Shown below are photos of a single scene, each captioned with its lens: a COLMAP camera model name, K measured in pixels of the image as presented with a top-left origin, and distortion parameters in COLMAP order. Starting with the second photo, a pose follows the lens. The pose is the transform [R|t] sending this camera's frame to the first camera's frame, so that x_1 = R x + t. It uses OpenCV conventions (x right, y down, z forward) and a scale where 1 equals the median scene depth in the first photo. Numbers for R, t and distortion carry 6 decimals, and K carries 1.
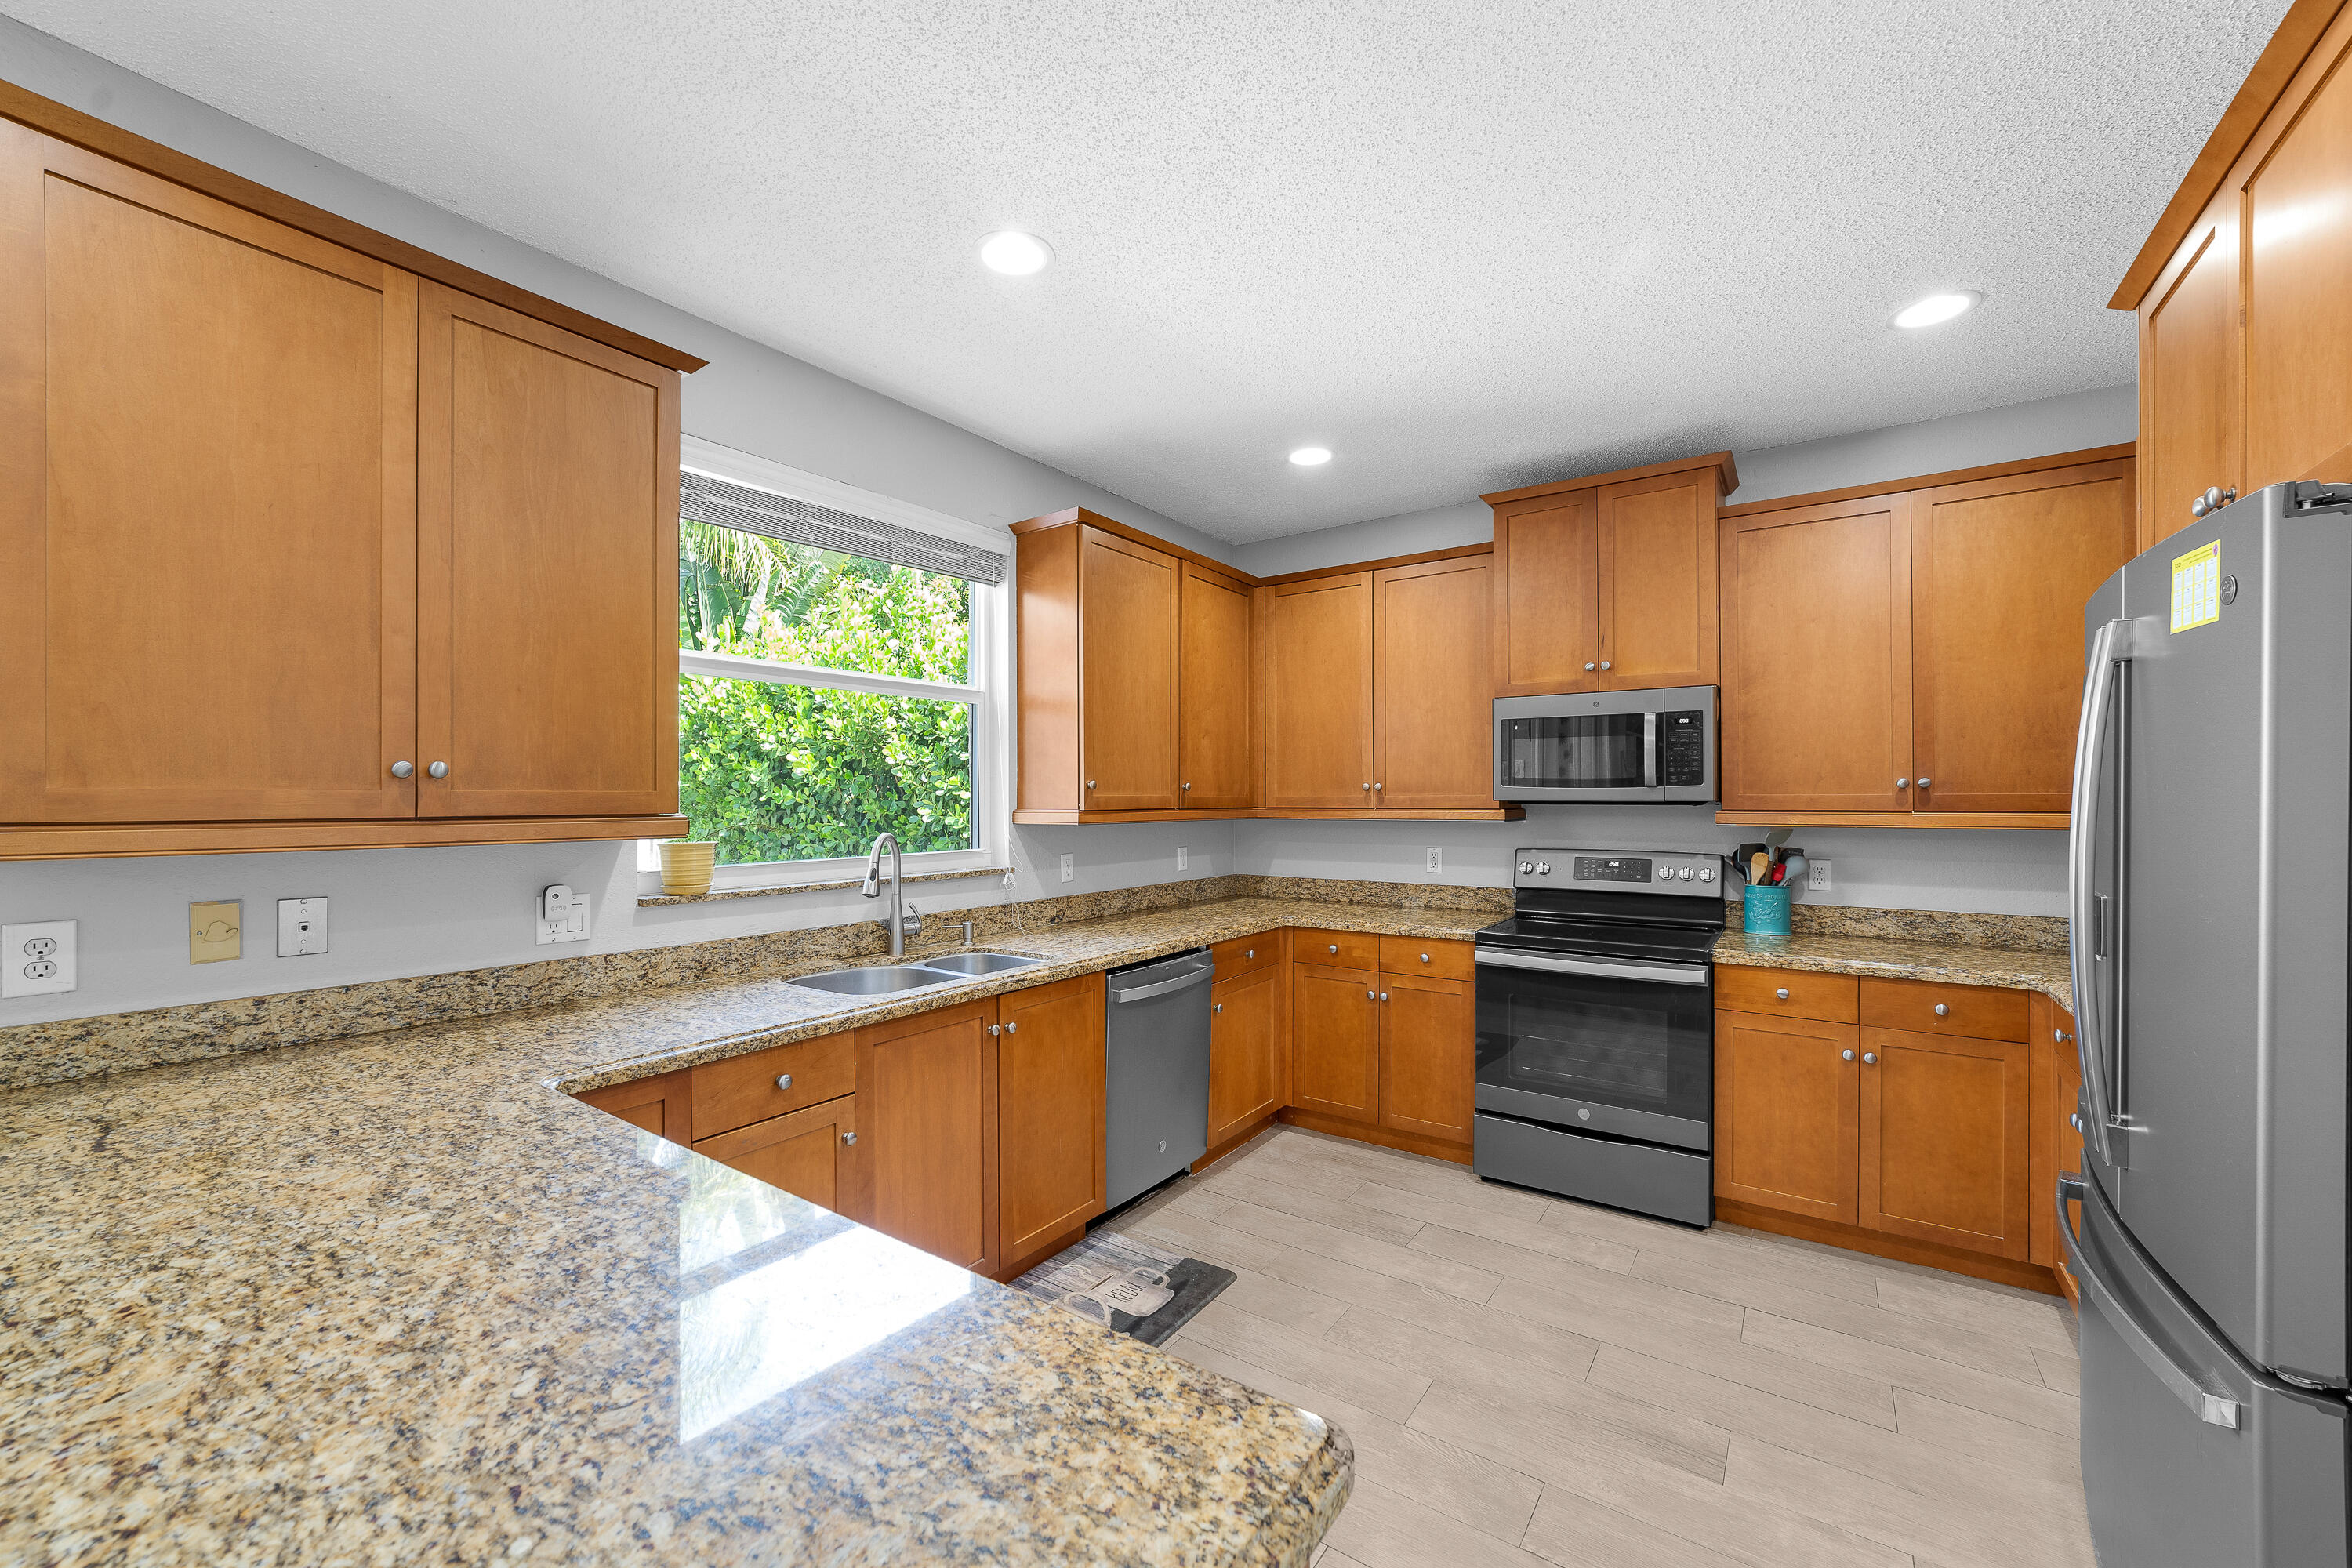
lens RADIAL K [[900.8, 0, 1163.2], [0, 900.8, 816.2], [0, 0, 1]] dist [-0.017423, 0.003494]
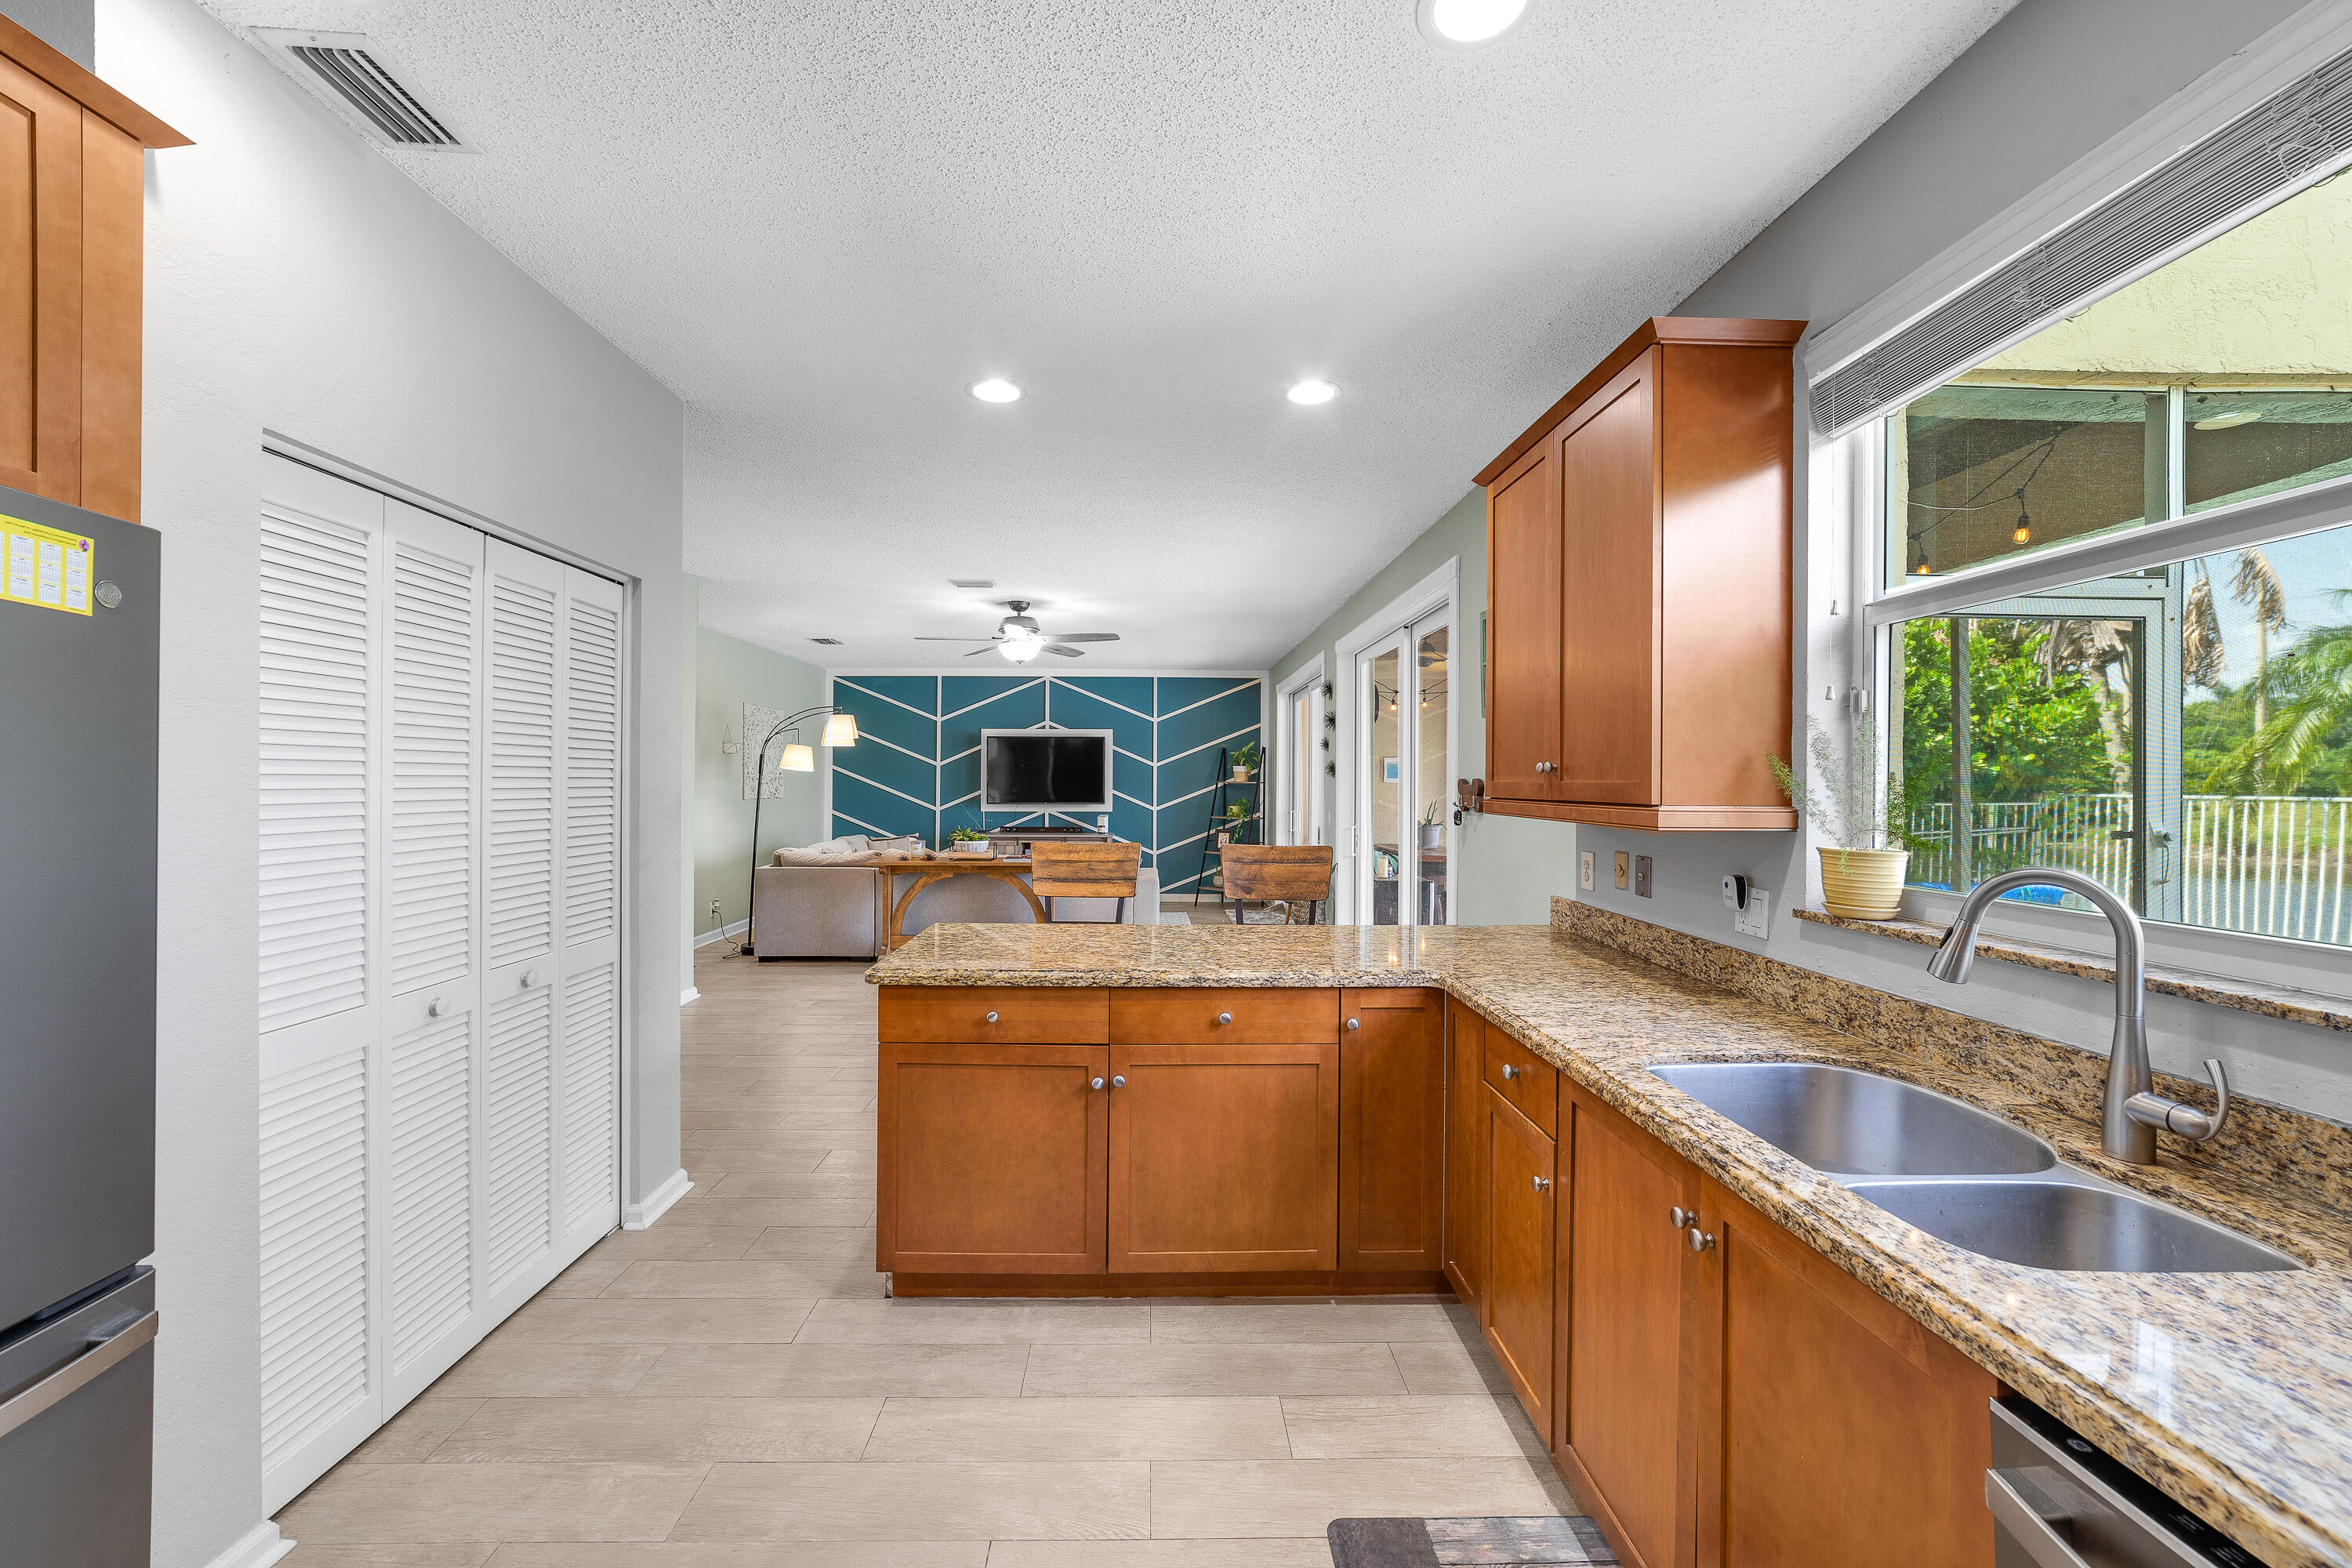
lens RADIAL K [[900.8, 0, 1178.7], [0, 900.8, 787.4], [0, 0, 1]] dist [-0.017423, 0.003494]
pose [[-0.780621, 0.004115, -0.624992, 0.331348], [-0.014560, 0.999587, 0.024766, -0.027568], [0.624836, 0.028433, -0.780238, 1.058487]]
